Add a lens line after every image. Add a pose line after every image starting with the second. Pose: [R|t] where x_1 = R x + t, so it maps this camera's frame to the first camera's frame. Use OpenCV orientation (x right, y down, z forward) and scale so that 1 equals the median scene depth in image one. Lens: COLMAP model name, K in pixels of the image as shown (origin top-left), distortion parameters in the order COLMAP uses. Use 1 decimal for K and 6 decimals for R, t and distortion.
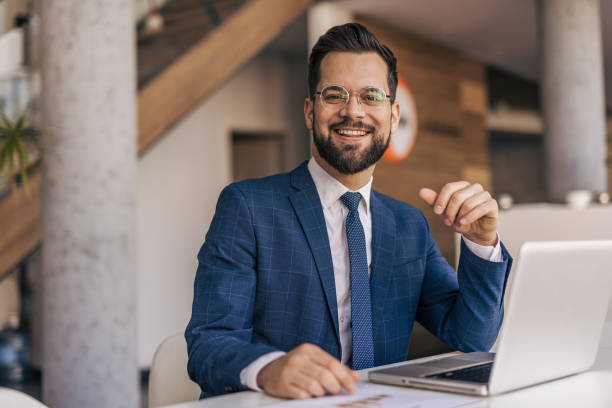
lens RADIAL K [[897.4, 0, 306.0], [0, 897.4, 204.0], [0, 0, 1]] dist [-0.013451, 0.063137]
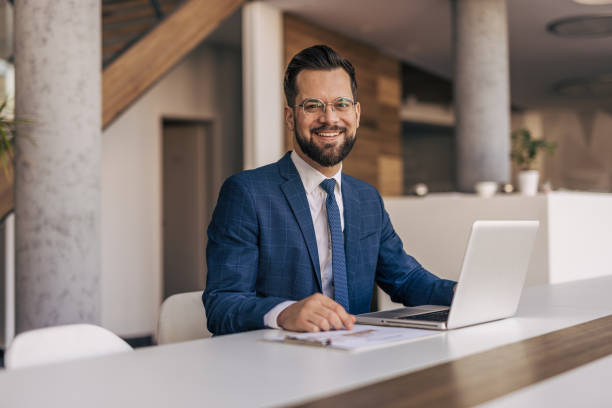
lens RADIAL K [[904.7, 0, 306.0], [0, 904.7, 204.0], [0, 0, 1]] dist [0.019500, -0.026926]
pose [[0.993538, 0.017693, 0.112112, -0.120240], [-0.019753, 0.999655, 0.017286, -0.003796], [-0.111768, -0.019389, 0.993545, -0.261918]]
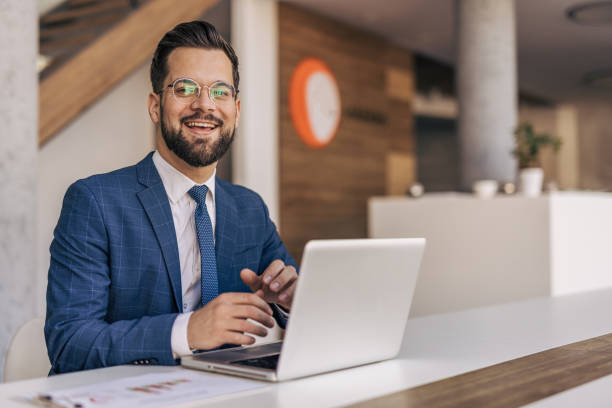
lens RADIAL K [[897.4, 0, 306.0], [0, 897.4, 204.0], [0, 0, 1]] dist [-0.013451, 0.063137]
pose [[0.998561, 0.017419, 0.050722, 0.118559], [-0.018506, 0.999607, 0.021049, -0.013245], [-0.050335, -0.021957, 0.998491, -0.039756]]
